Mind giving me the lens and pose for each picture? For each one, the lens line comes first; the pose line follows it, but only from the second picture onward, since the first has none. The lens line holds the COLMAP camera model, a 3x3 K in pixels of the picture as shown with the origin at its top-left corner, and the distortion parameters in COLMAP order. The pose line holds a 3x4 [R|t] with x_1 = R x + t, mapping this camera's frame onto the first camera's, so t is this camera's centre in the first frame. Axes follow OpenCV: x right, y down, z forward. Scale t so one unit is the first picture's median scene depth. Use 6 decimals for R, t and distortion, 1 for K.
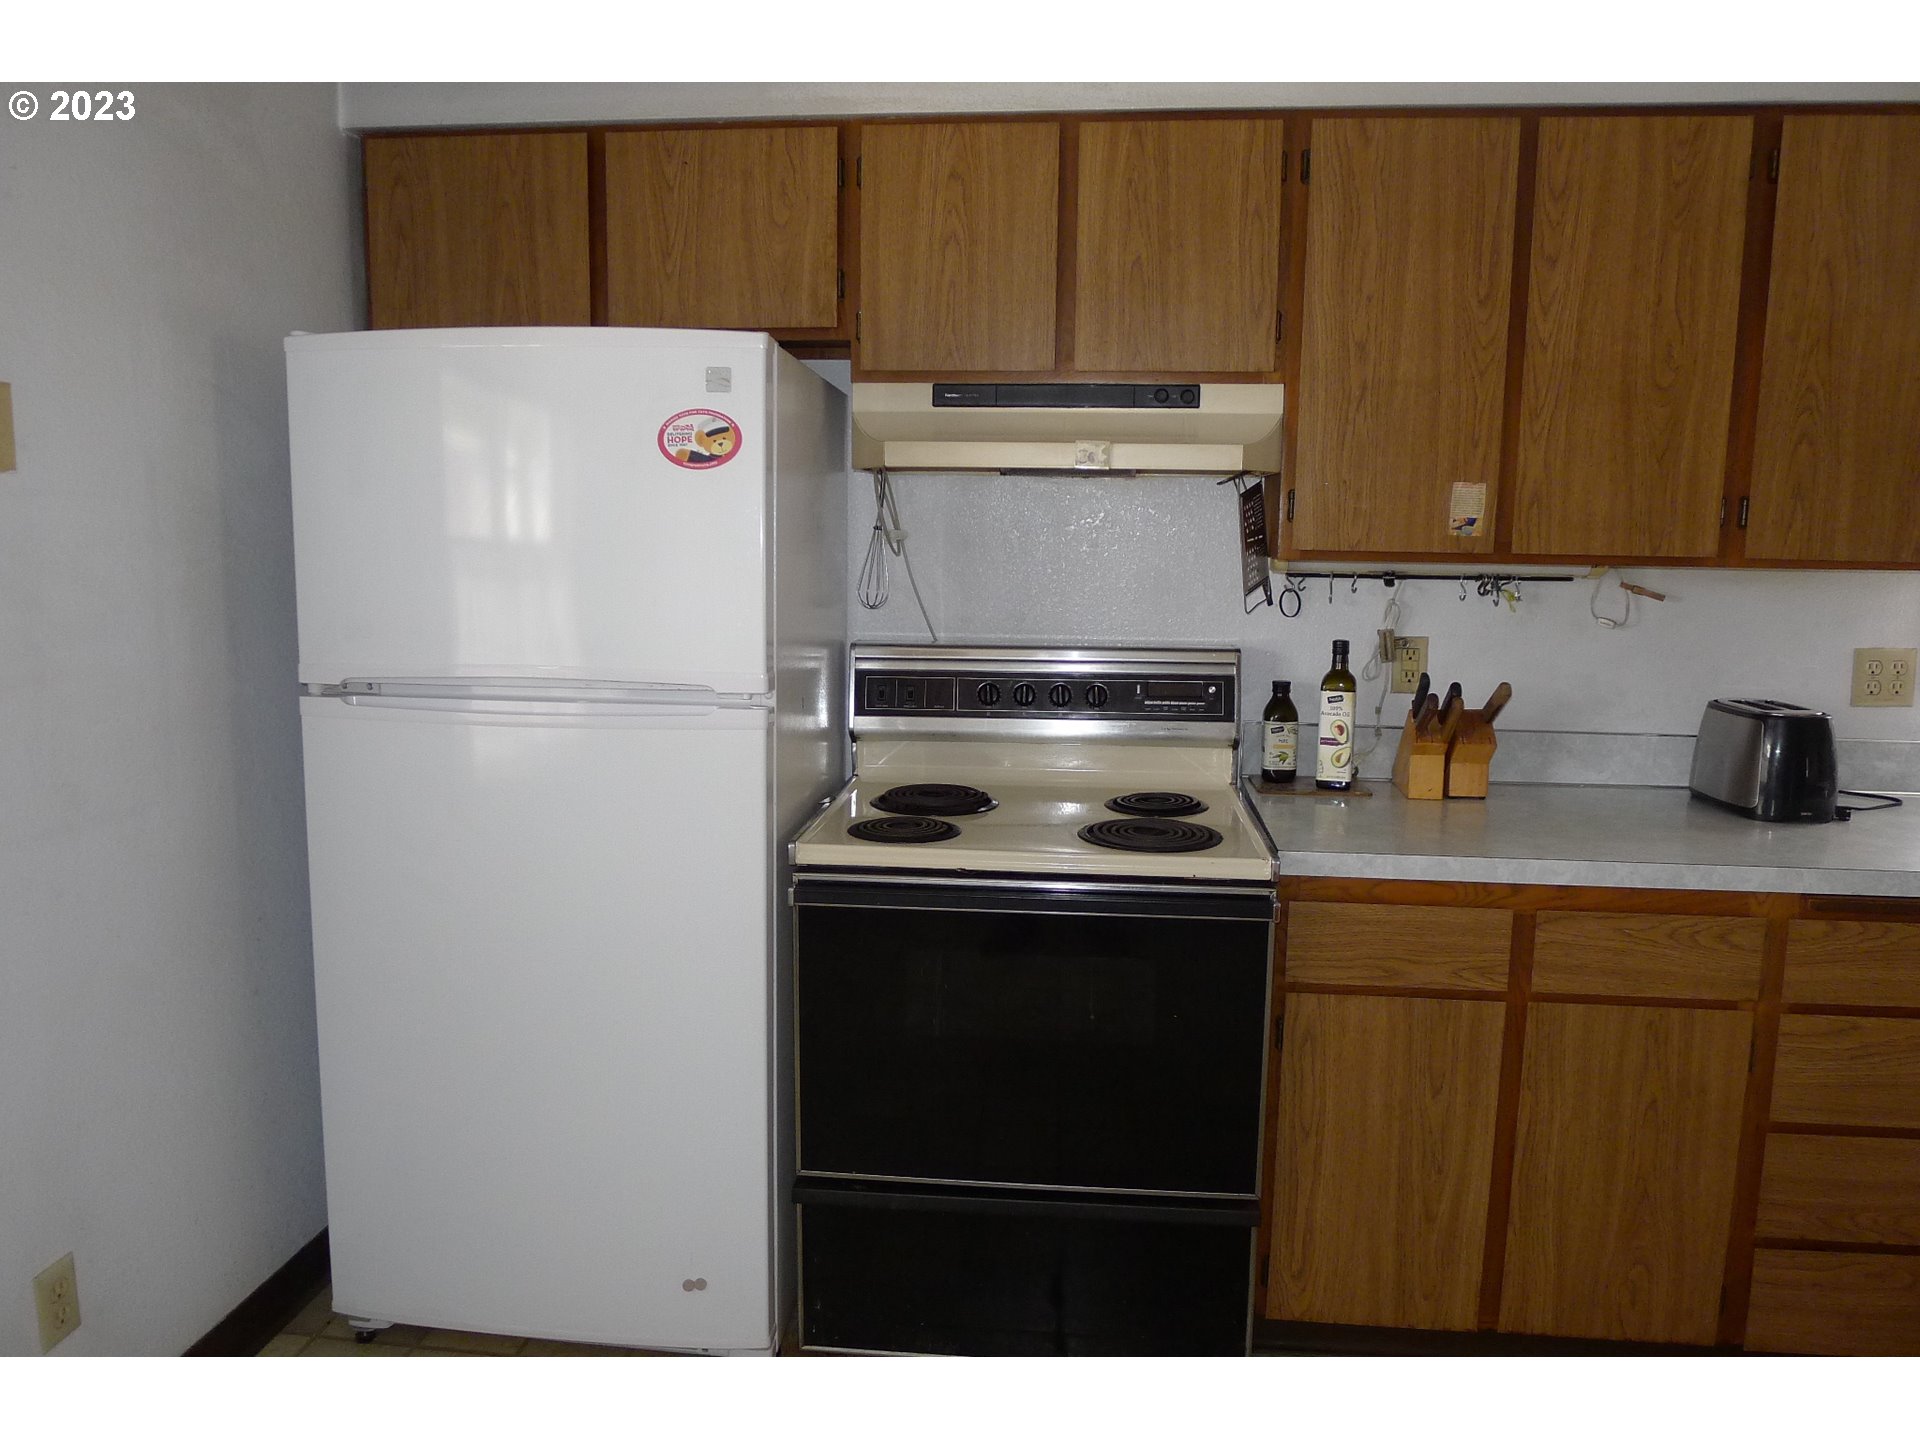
lens RADIAL K [[1388.5, 0, 960.0], [0, 1388.5, 720.0], [0, 0, 1]] dist [-0.026046, 0.000579]
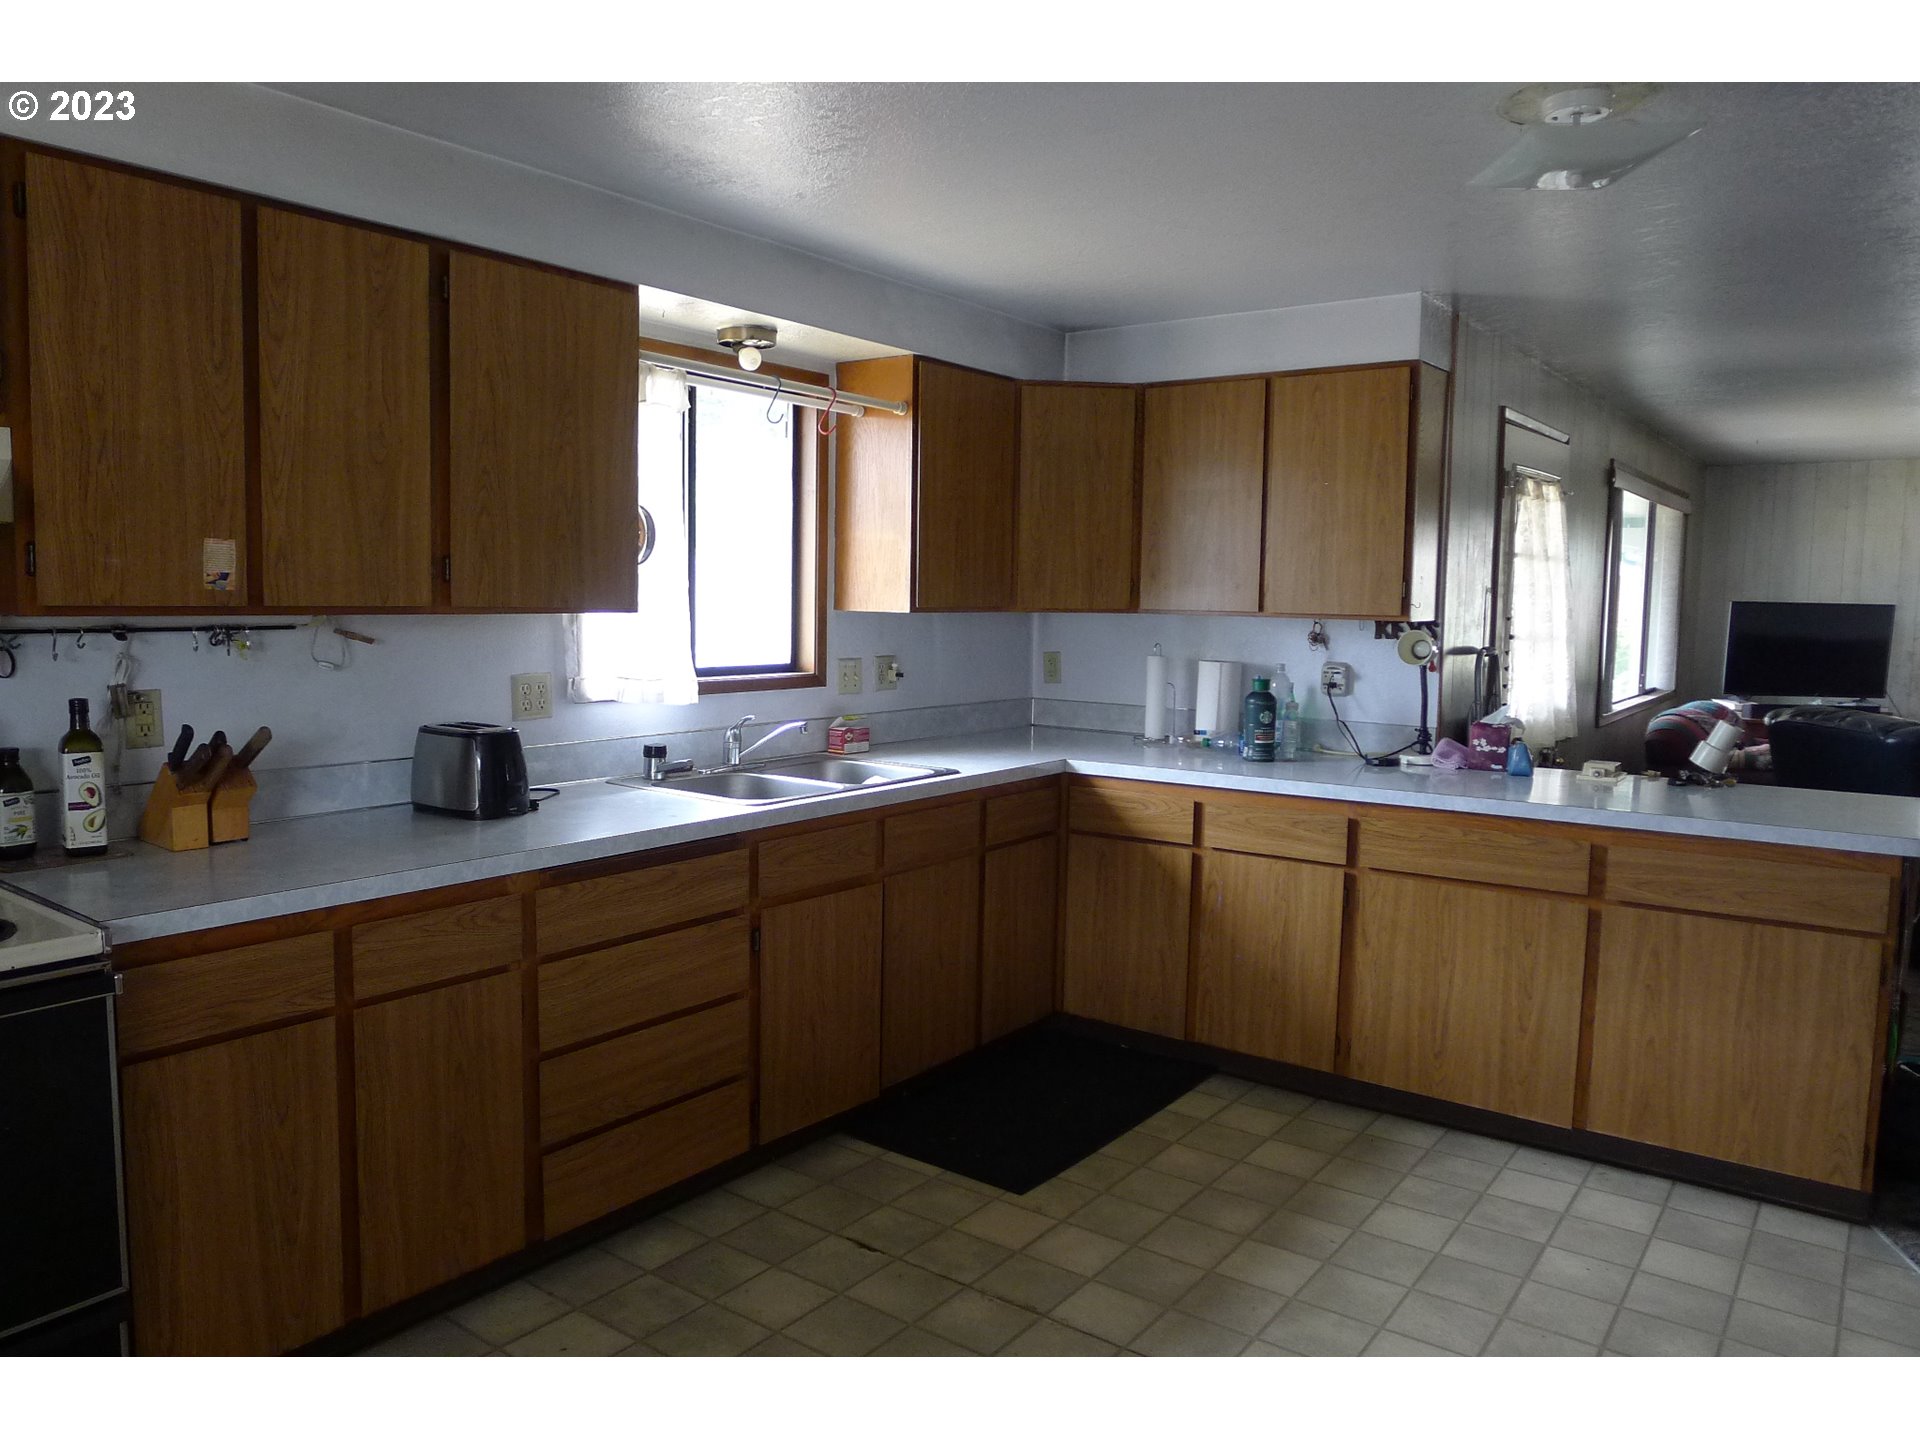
lens RADIAL K [[1388.5, 0, 960.0], [0, 1388.5, 720.0], [0, 0, 1]] dist [-0.026046, 0.000579]
pose [[0.499519, -0.083460, 0.862273, -0.262079], [0.106576, 0.993708, 0.034441, -0.012294], [-0.859722, 0.074693, 0.505271, 0.005562]]
